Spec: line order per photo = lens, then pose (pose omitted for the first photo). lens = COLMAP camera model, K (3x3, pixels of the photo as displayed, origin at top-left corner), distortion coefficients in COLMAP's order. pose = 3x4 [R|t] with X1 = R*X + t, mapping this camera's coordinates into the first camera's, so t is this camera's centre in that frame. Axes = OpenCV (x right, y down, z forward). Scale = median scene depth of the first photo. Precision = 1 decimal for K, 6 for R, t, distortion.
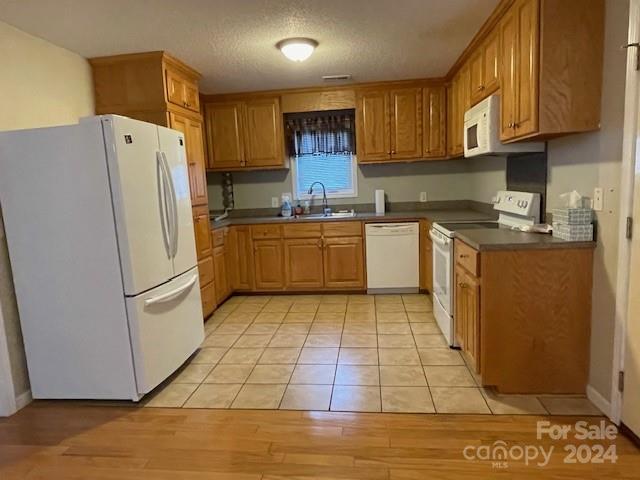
lens RADIAL K [[409.8, 0, 320.0], [0, 409.8, 240.0], [0, 0, 1]] dist [-0.002625, -0.000169]
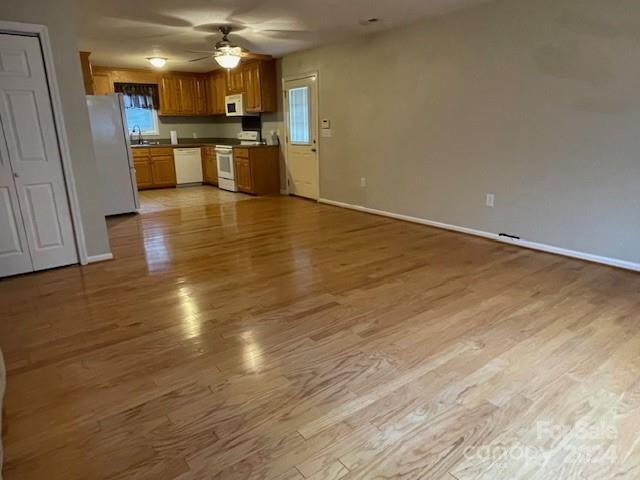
lens RADIAL K [[409.8, 0, 320.0], [0, 409.8, 240.0], [0, 0, 1]] dist [-0.002625, -0.000169]
pose [[0.731852, -0.143681, 0.666145, -0.872027], [0.069971, 0.988197, 0.136271, 0.204233], [-0.677862, -0.053119, 0.733267, -1.059071]]
